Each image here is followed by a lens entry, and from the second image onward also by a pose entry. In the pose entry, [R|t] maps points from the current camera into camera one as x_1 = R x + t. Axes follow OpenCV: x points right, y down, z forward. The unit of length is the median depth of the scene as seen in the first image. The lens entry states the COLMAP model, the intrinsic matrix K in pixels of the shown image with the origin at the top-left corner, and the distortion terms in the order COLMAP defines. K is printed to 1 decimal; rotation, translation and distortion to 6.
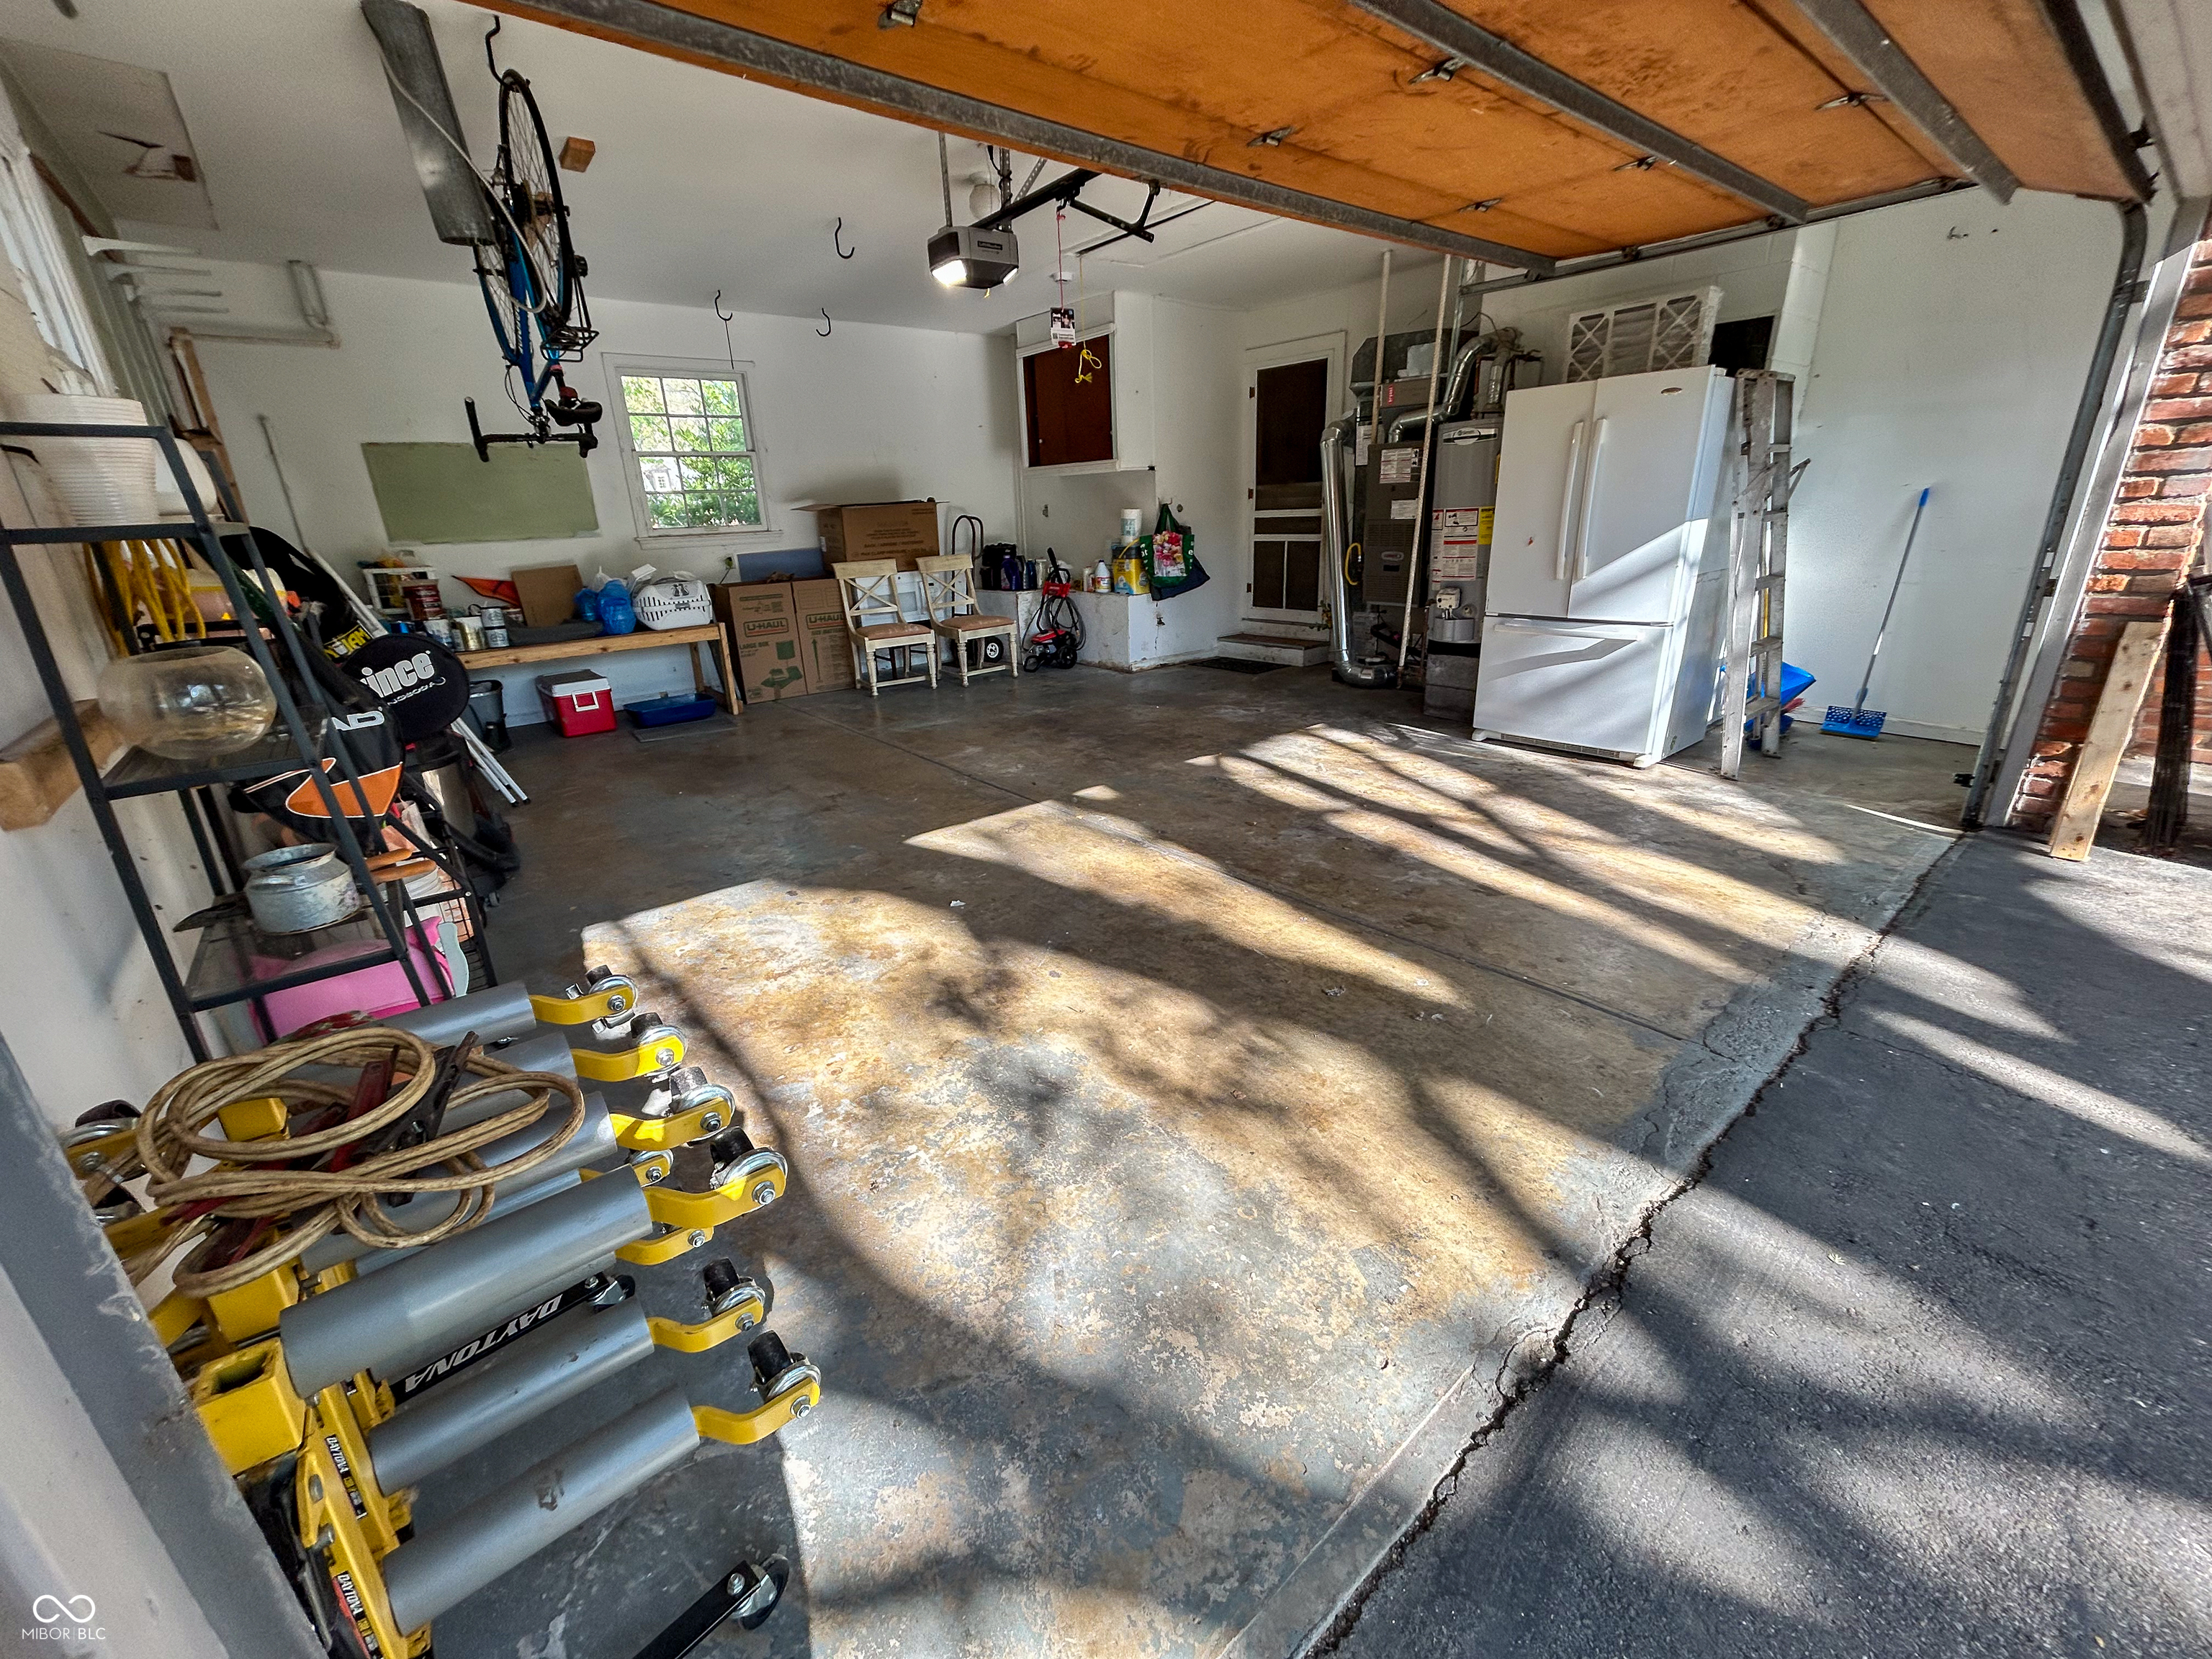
lens RADIAL K [[881.9, 0, 1069.2], [0, 881.9, 831.4], [0, 0, 1]] dist [-0.014084, 0.008622]
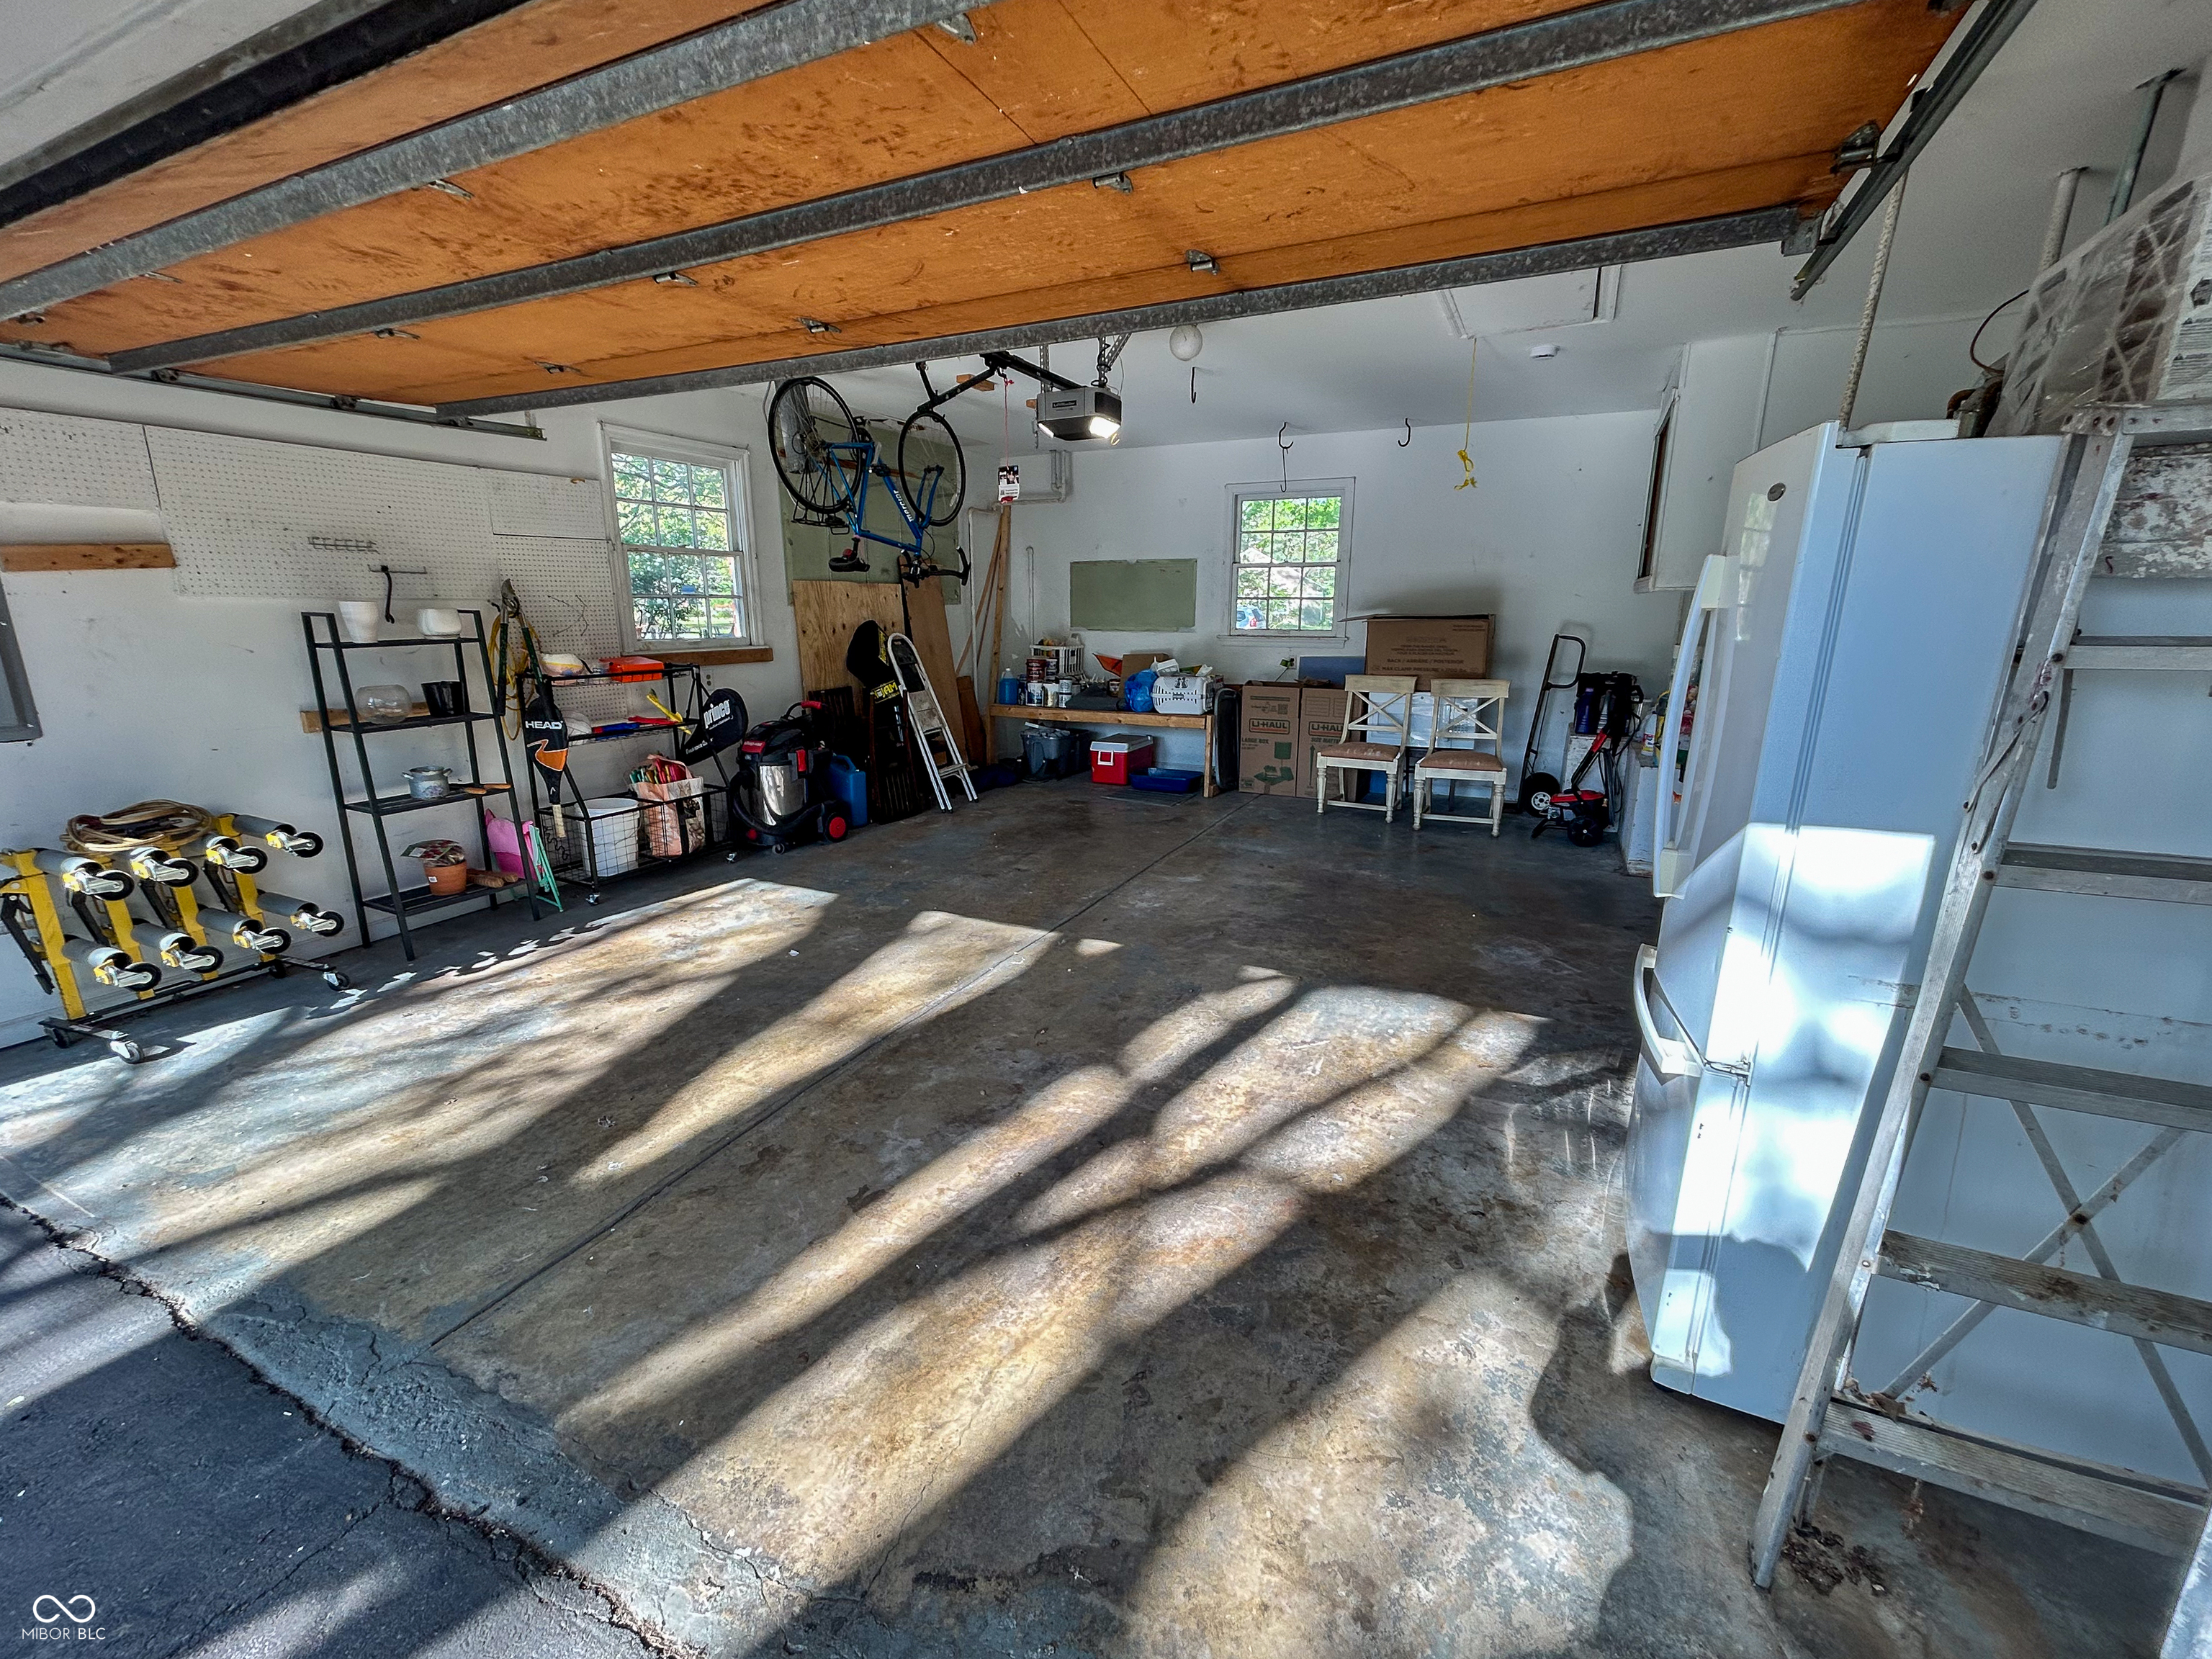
lens RADIAL K [[908.2, 0, 1120.6], [0, 908.2, 828.2], [0, 0, 1]] dist [-0.000414, -0.000063]
pose [[0.440866, 0.253192, -0.861122, 0.994455], [-0.325690, 0.939128, 0.109385, -0.327268], [0.836399, 0.232235, 0.496491, 0.625563]]
